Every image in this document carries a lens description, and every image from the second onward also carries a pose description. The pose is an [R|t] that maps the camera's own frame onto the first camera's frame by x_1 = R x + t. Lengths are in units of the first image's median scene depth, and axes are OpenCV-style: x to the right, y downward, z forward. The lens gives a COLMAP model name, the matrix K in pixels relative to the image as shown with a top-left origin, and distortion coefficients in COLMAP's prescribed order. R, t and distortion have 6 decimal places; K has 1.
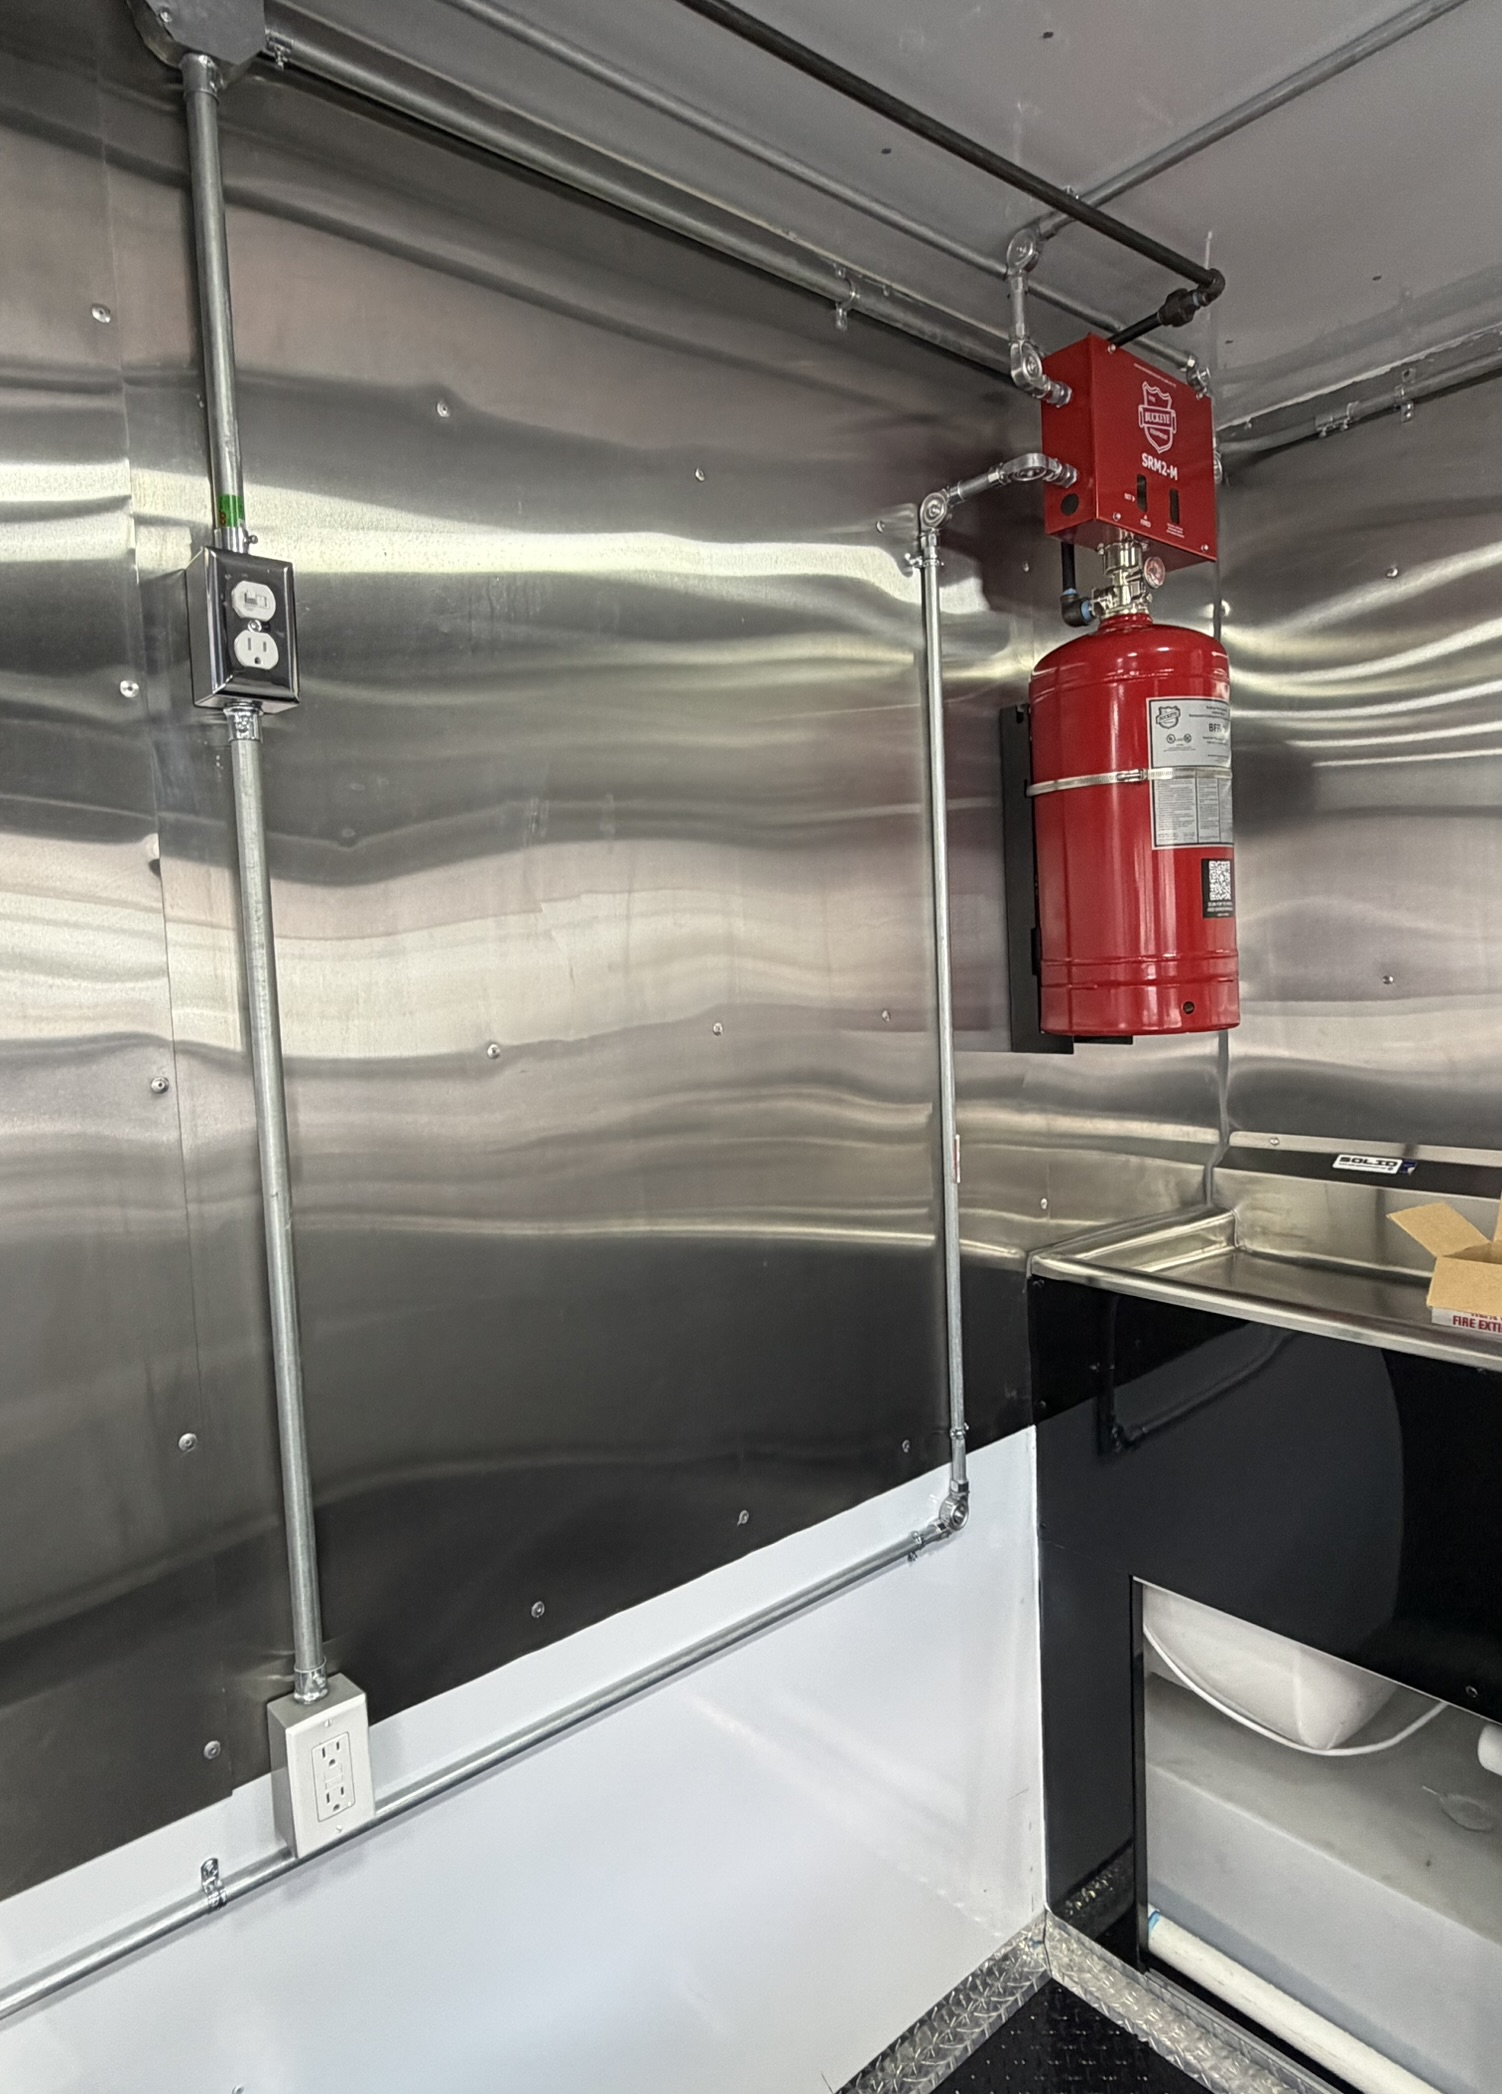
lens RADIAL K [[1237.3, 0, 722.4], [0, 1237.3, 1044.6], [0, 0, 1]] dist [0.000375, 0.001386]
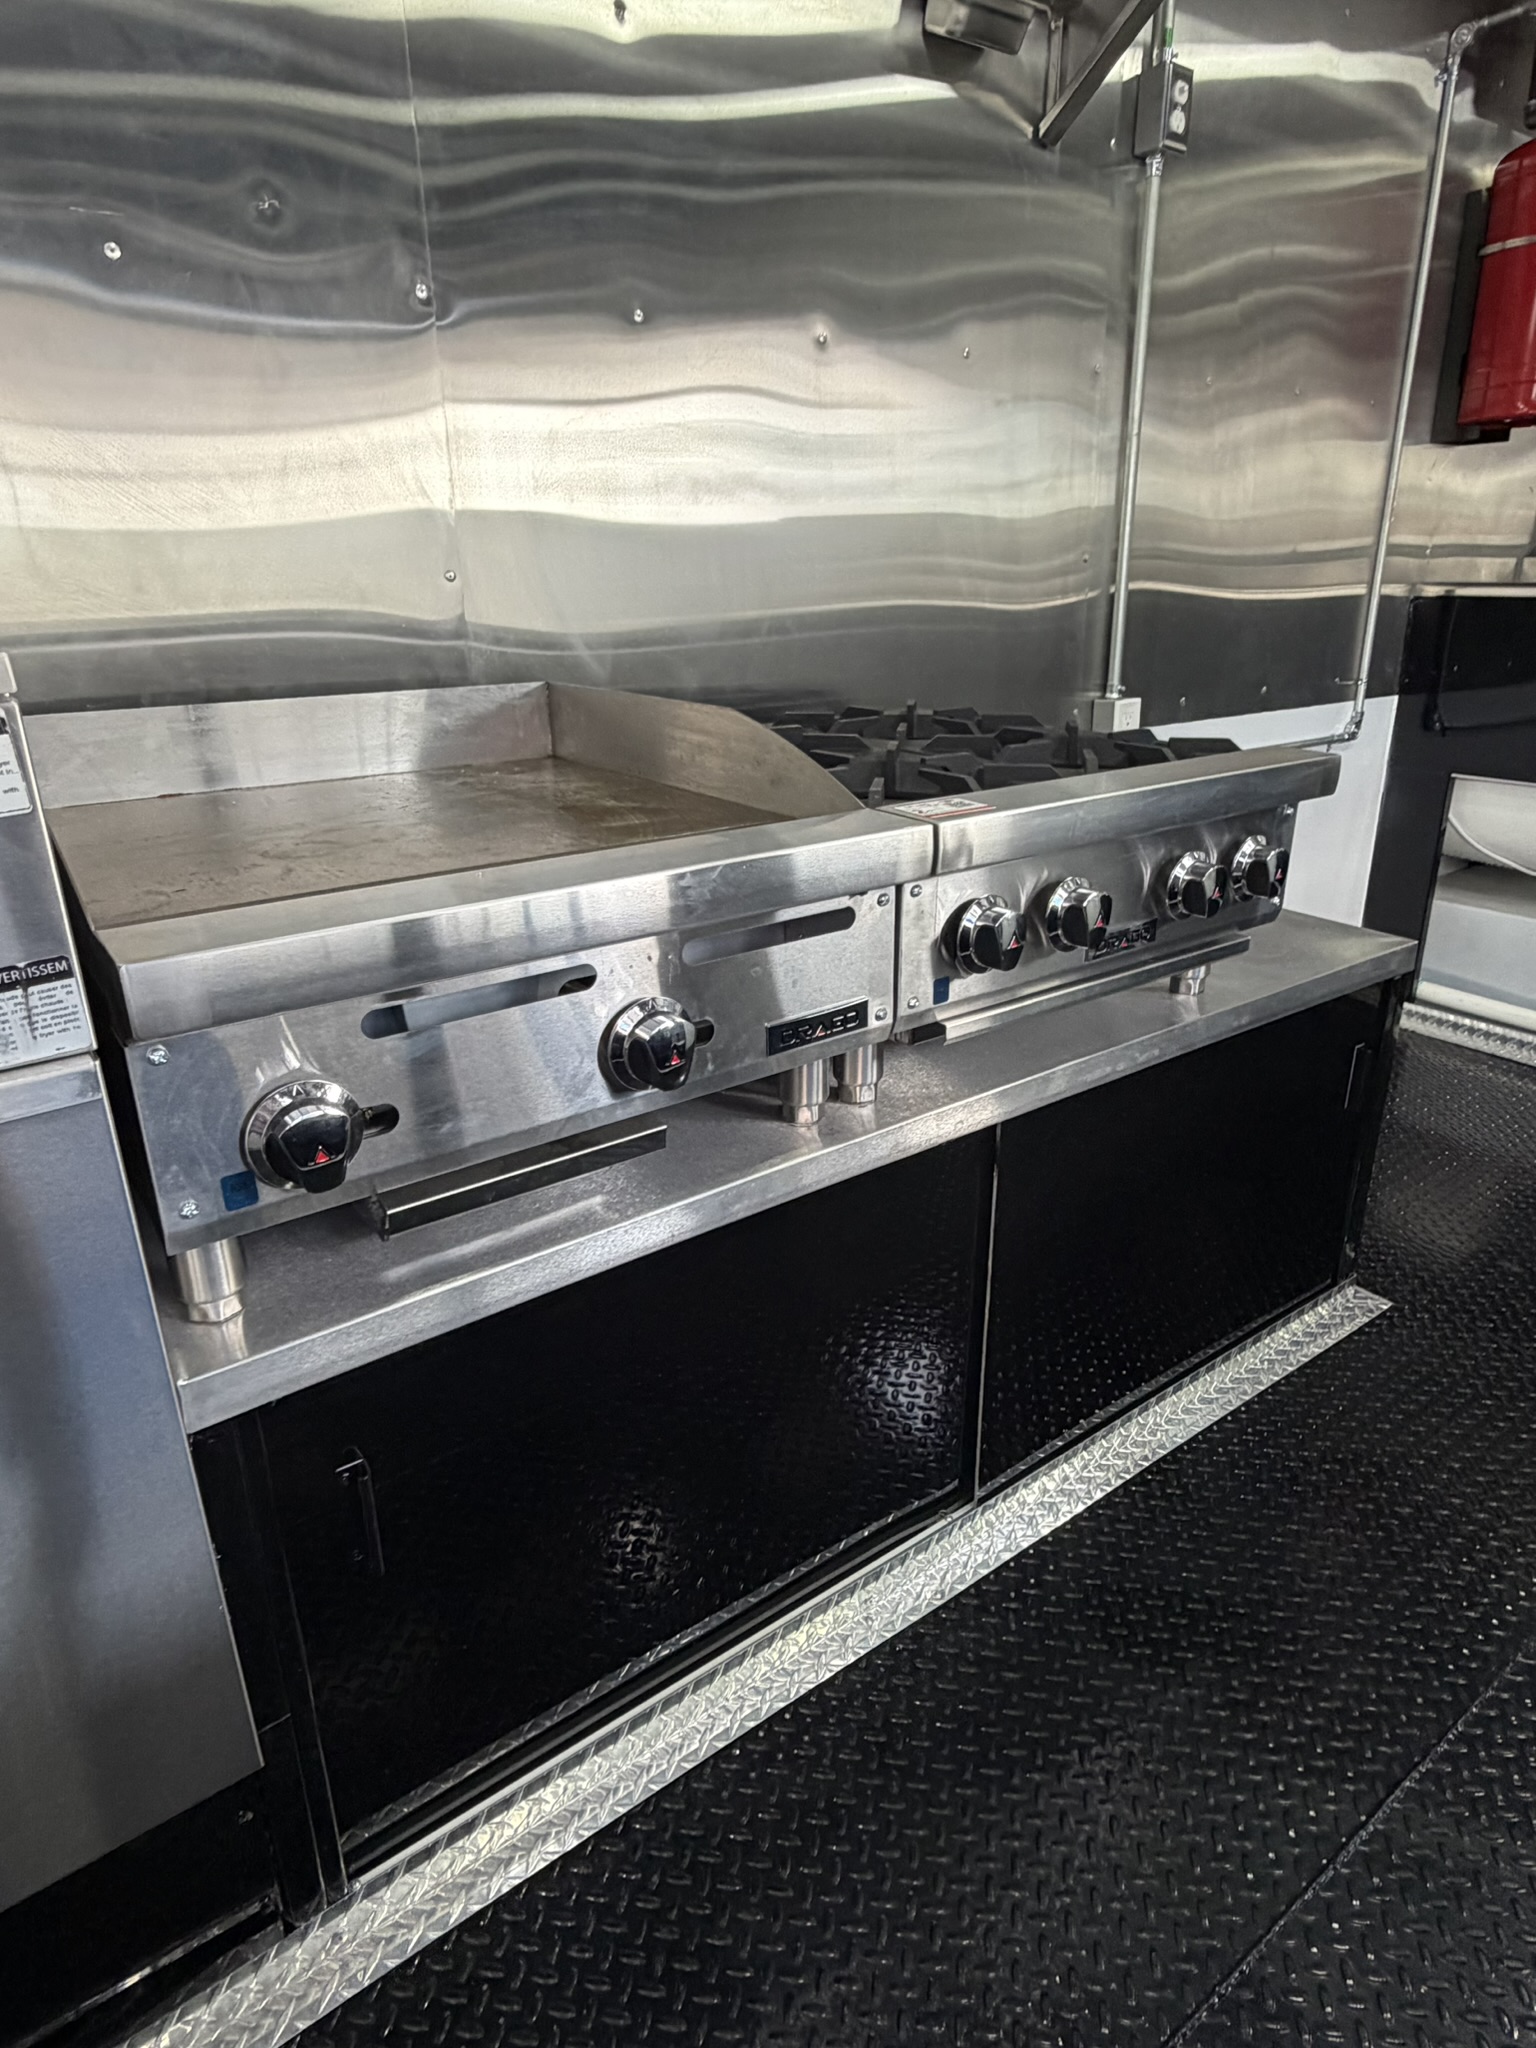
lens RADIAL K [[1203.2, 0, 763.5], [0, 1203.2, 1011.7], [0, 0, 1]] dist [-0.001941, 0.002507]
pose [[0.996798, 0.053021, -0.059858, -0.521362], [-0.034705, 0.961240, 0.273520, 0.336036], [0.072040, -0.270566, 0.960002, -0.787048]]
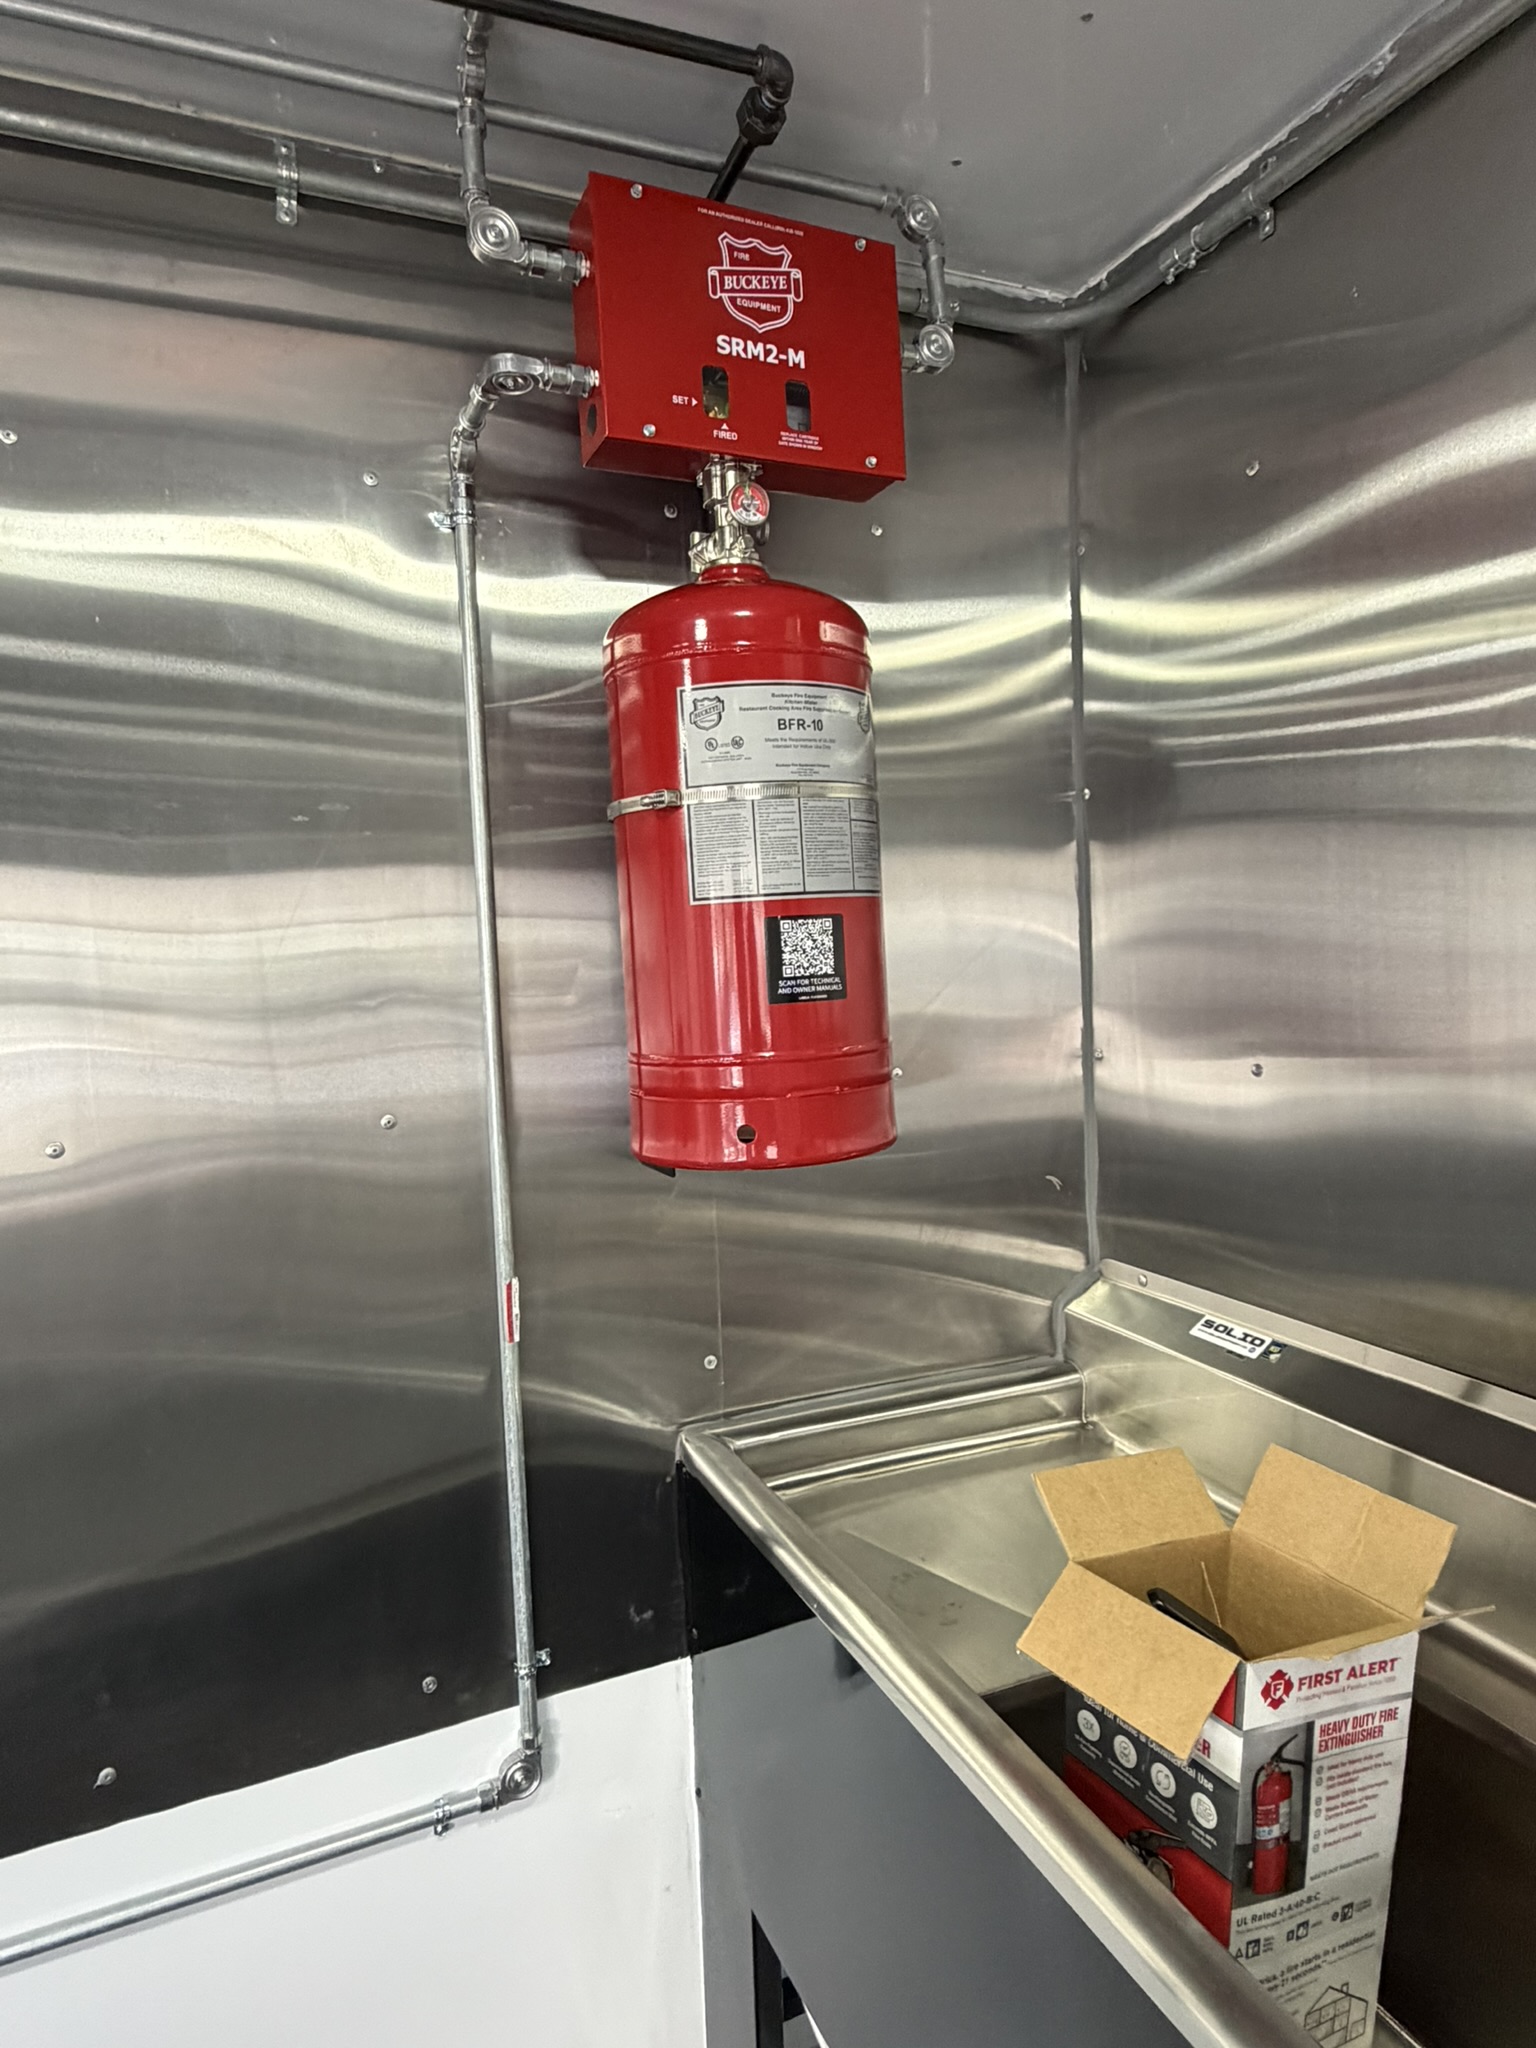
lens RADIAL K [[1203.2, 0, 763.5], [0, 1203.2, 1011.7], [0, 0, 1]] dist [-0.001941, 0.002507]
pose [[0.960553, 0.019463, -0.277414, 0.543681], [-0.019823, 0.999802, 0.001505, -0.094518], [0.277389, 0.004054, 0.960749, 0.345475]]
